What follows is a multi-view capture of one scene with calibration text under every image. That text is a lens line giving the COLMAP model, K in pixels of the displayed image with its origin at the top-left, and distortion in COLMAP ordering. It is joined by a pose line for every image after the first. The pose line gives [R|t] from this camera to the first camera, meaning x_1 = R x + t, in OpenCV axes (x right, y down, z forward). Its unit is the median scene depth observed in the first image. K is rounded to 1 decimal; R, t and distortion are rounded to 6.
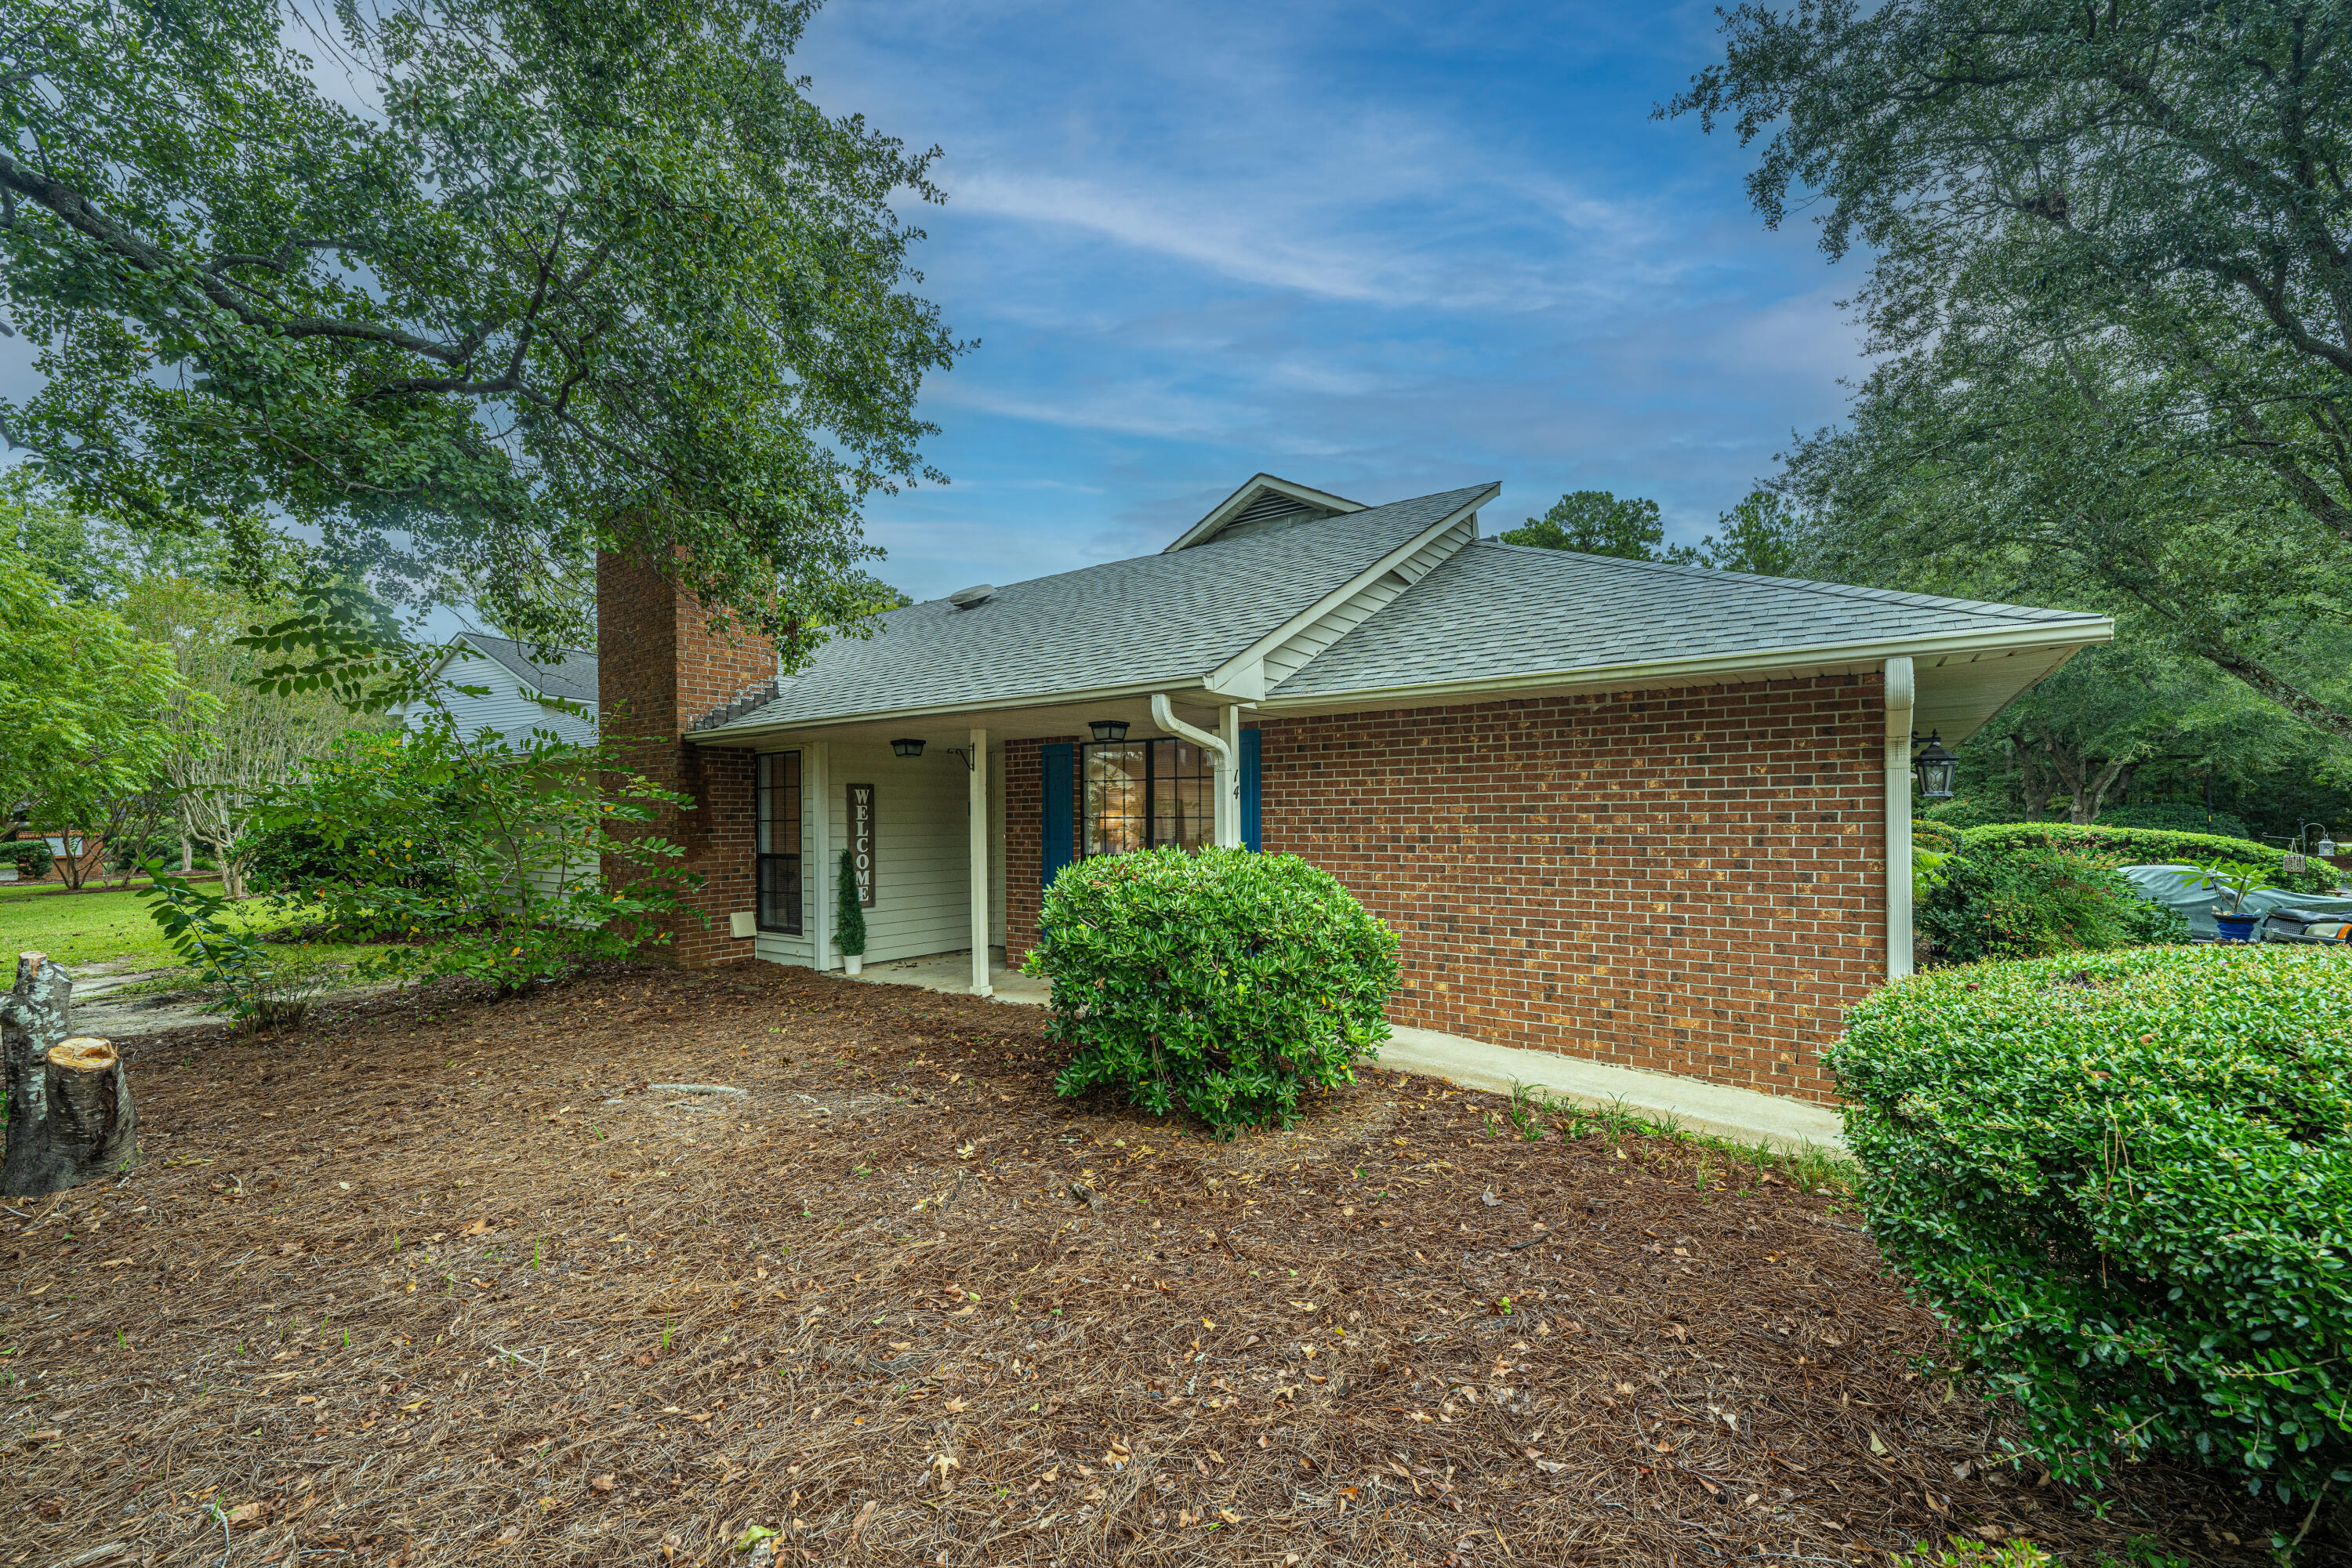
lens RADIAL K [[927.0, 0, 1167.4], [0, 927.0, 813.0], [0, 0, 1]] dist [0.000112, 0.000022]
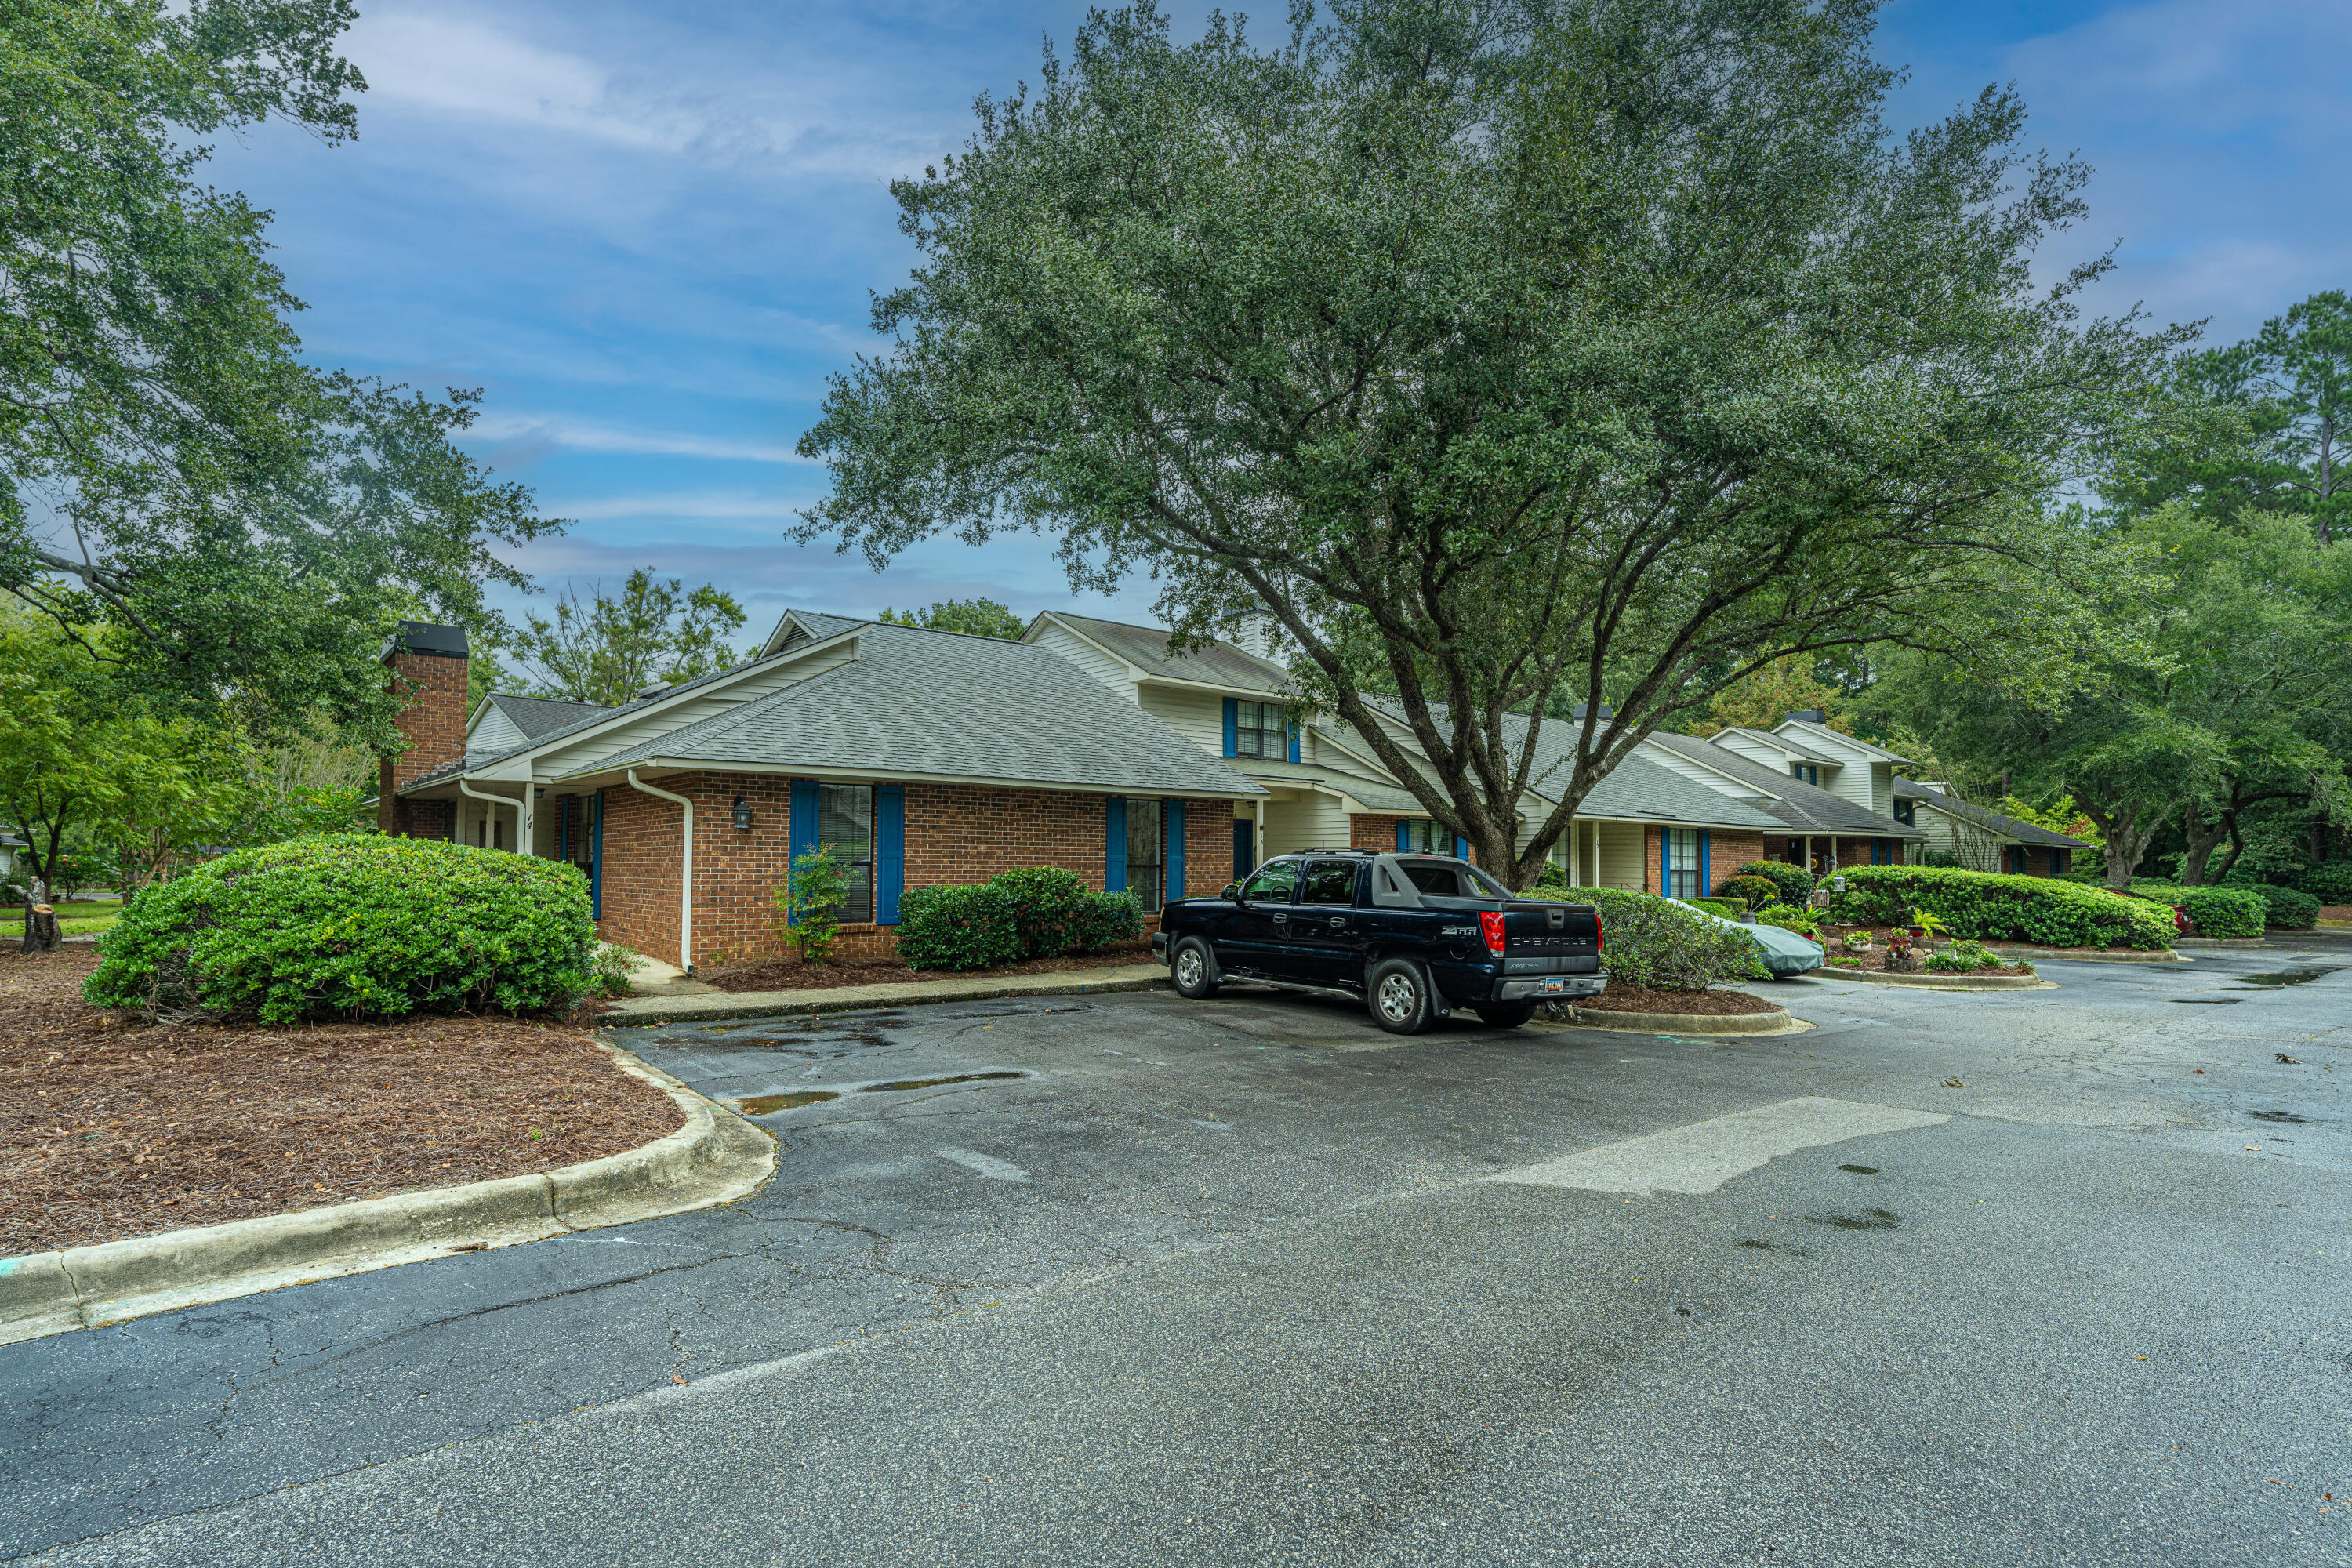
lens RADIAL K [[1082.2, 0, 1116.5], [0, 1082.2, 810.0], [0, 0, 1]] dist [0.001008, 0.001309]
pose [[0.972914, -0.001184, -0.231164, 1.263291], [-0.008561, 0.999116, -0.041146, 0.020974], [0.231009, 0.042011, 0.972044, -0.681020]]
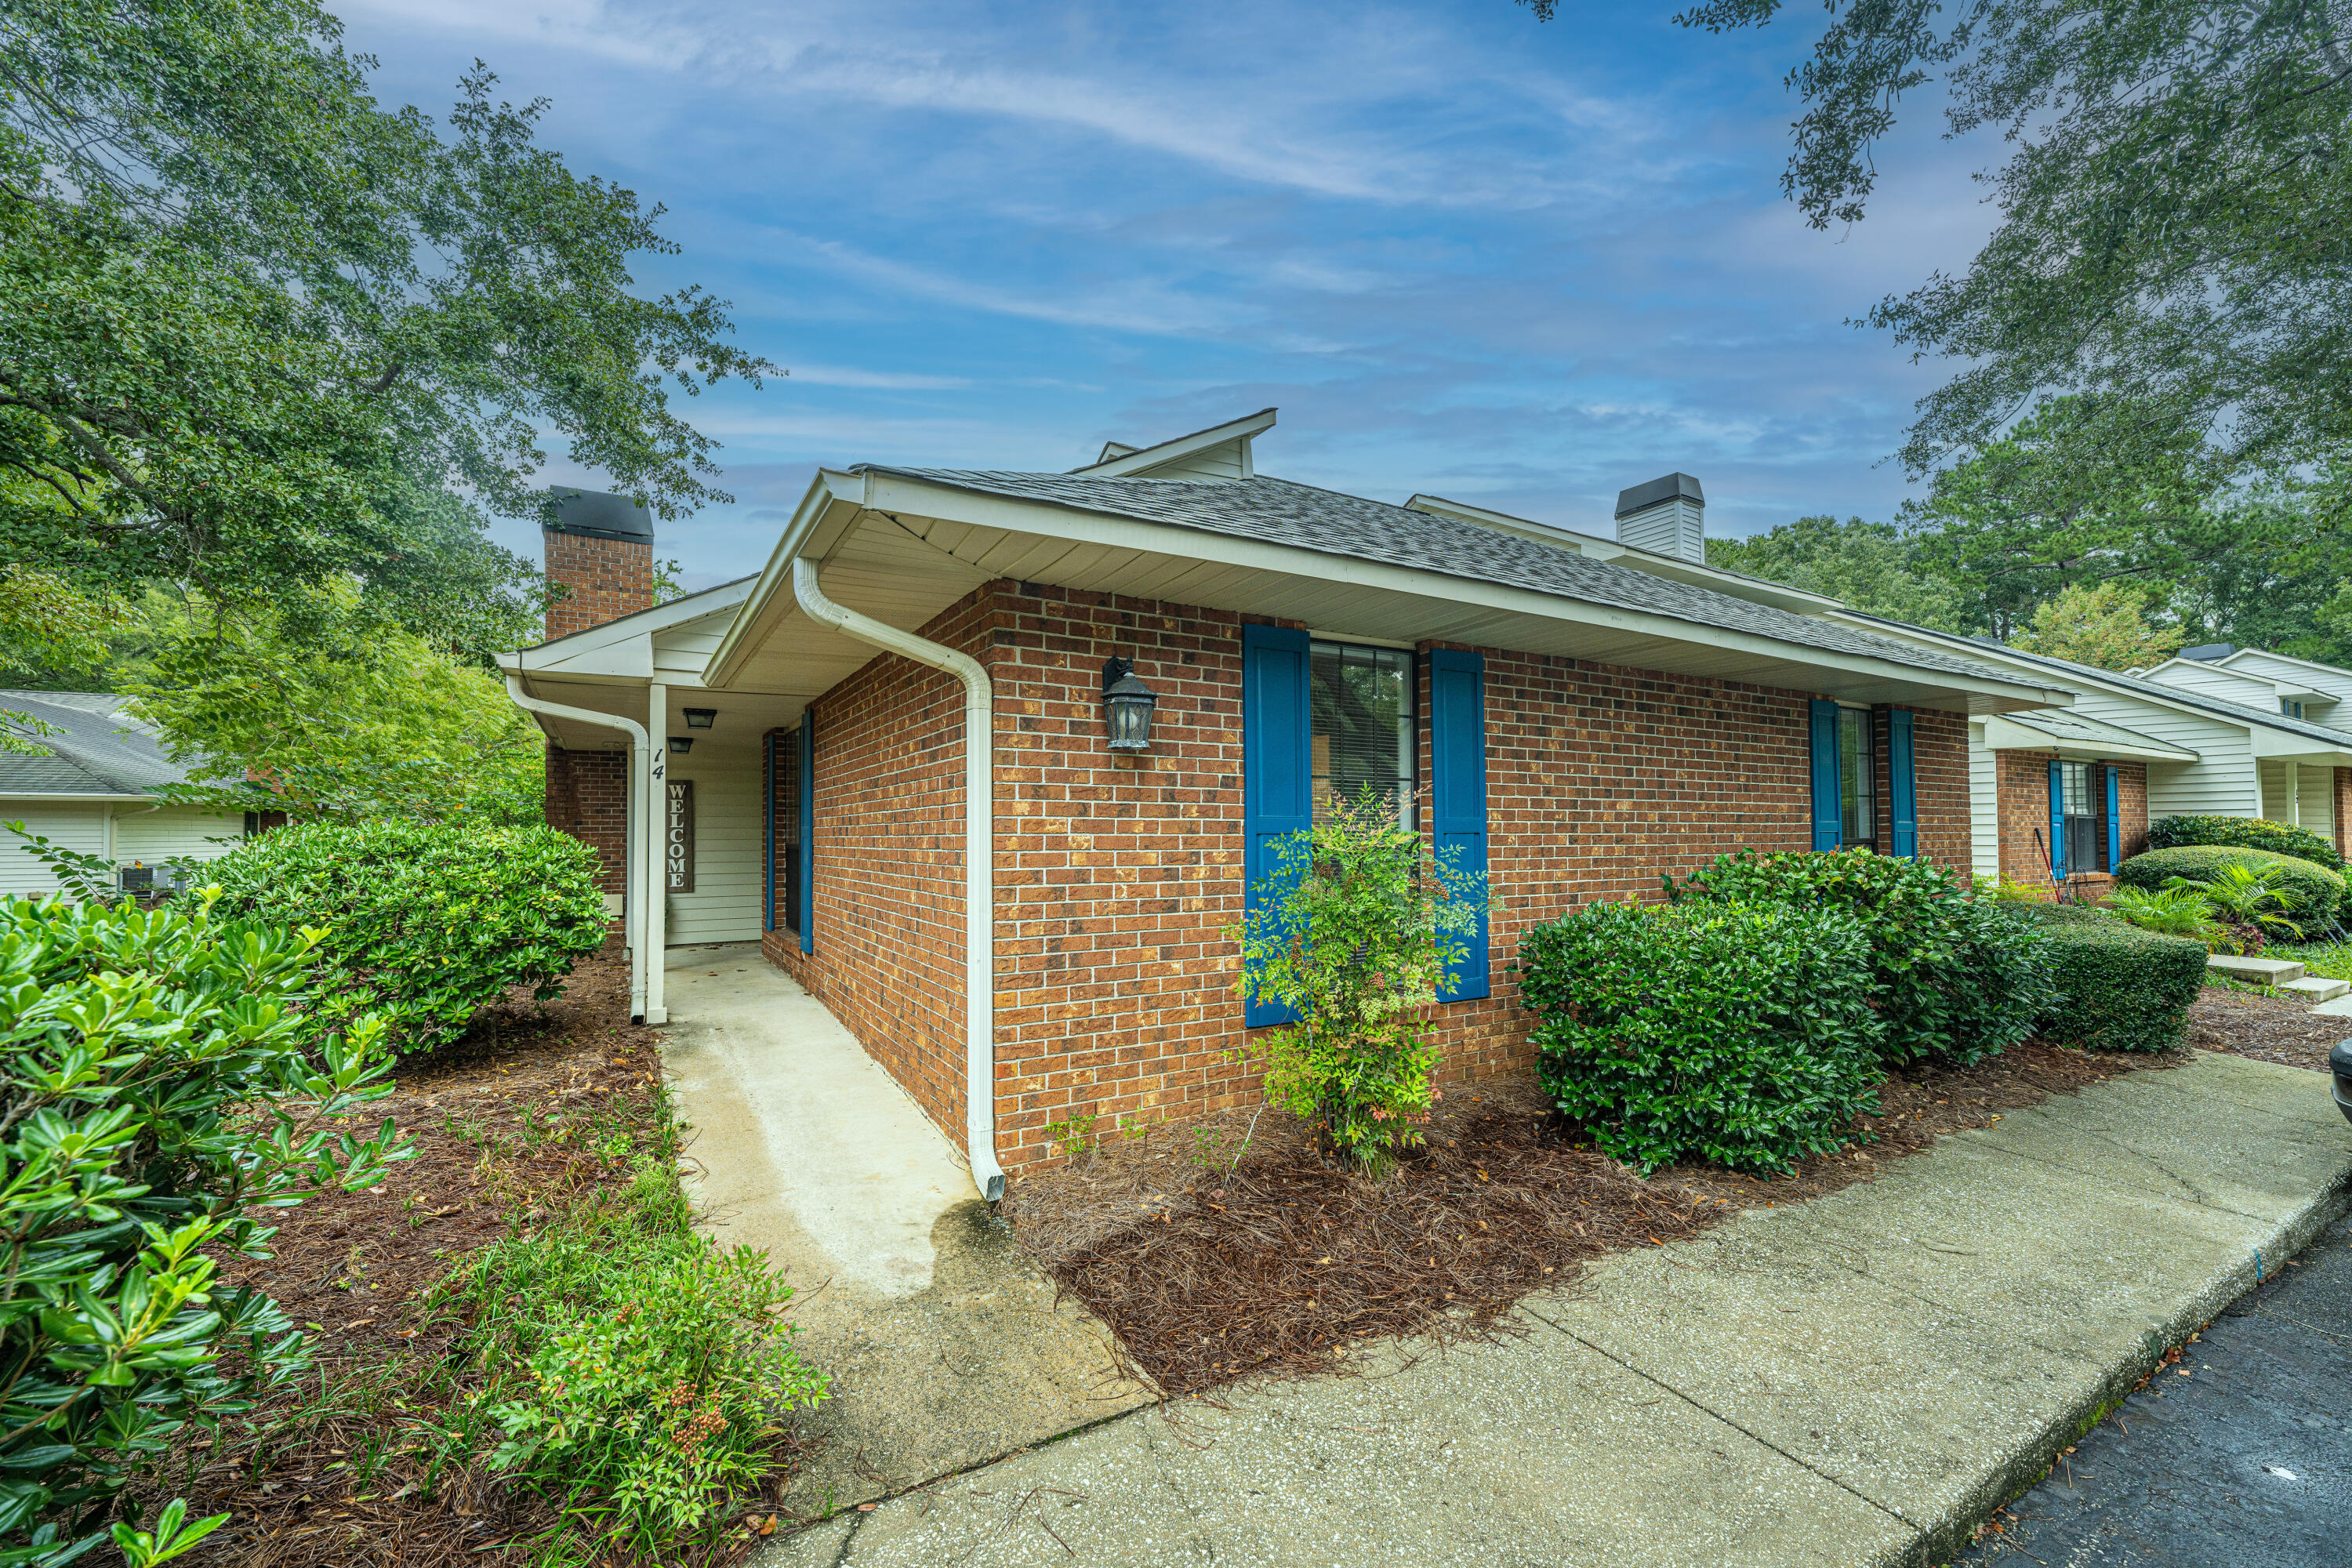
lens RADIAL K [[927.0, 0, 1167.4], [0, 927.0, 813.0], [0, 0, 1]] dist [0.000112, 0.000022]
pose [[0.923277, -0.008644, -0.384038, 0.637826], [0.004179, 0.999914, -0.012459, 0.023697], [0.384112, 0.009898, 0.923233, 0.203876]]
